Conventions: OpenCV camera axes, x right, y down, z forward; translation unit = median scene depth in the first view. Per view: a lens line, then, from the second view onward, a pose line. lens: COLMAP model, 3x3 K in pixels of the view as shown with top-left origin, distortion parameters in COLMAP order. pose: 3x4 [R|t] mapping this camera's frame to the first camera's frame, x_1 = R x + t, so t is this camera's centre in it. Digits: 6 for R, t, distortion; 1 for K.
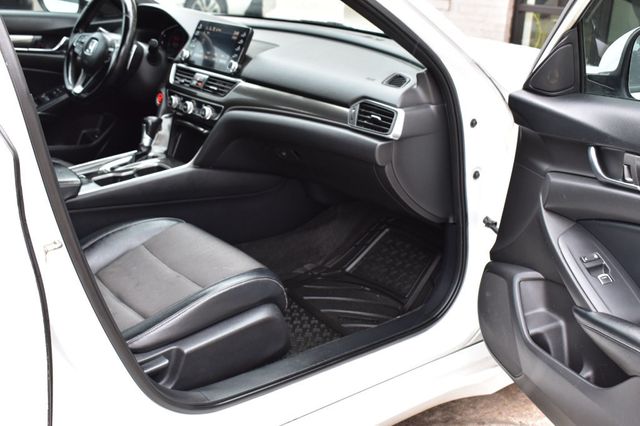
lens RADIAL K [[771.4, 0, 320.0], [0, 771.4, 213.0], [0, 0, 1]] dist [0.003554, -0.054280]
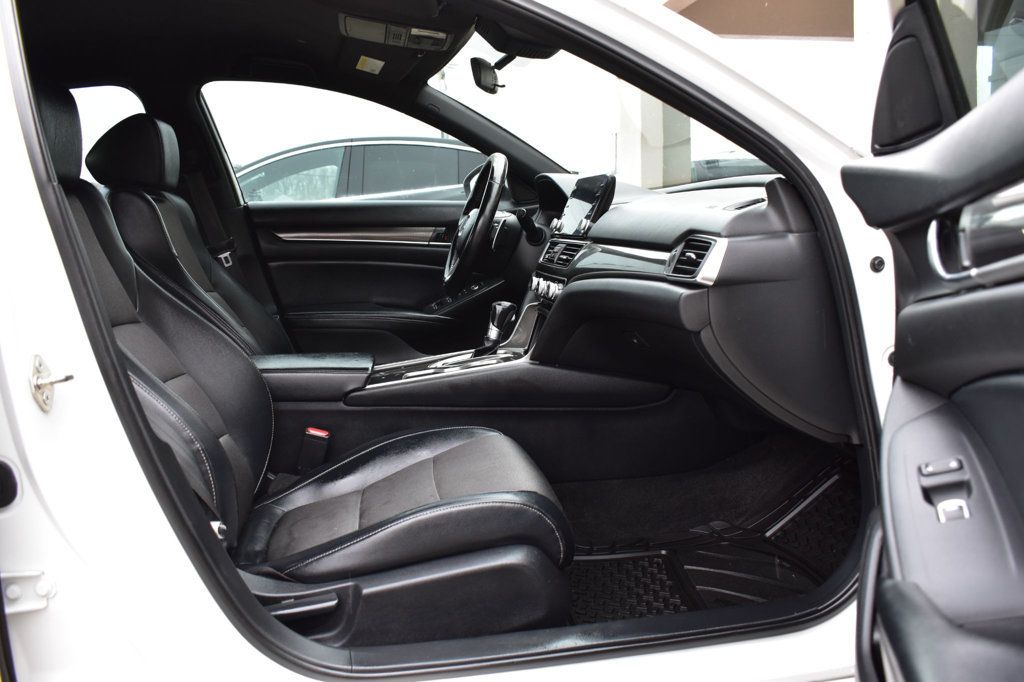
lens RADIAL K [[899.5, 0, 512.0], [0, 899.5, 341.0], [0, 0, 1]] dist [-0.006943, -0.002458]
pose [[0.878949, -0.002898, -0.476907, 0.281715], [-0.080502, 0.984731, -0.154350, 0.065791], [0.470073, 0.174058, 0.865295, 0.303541]]
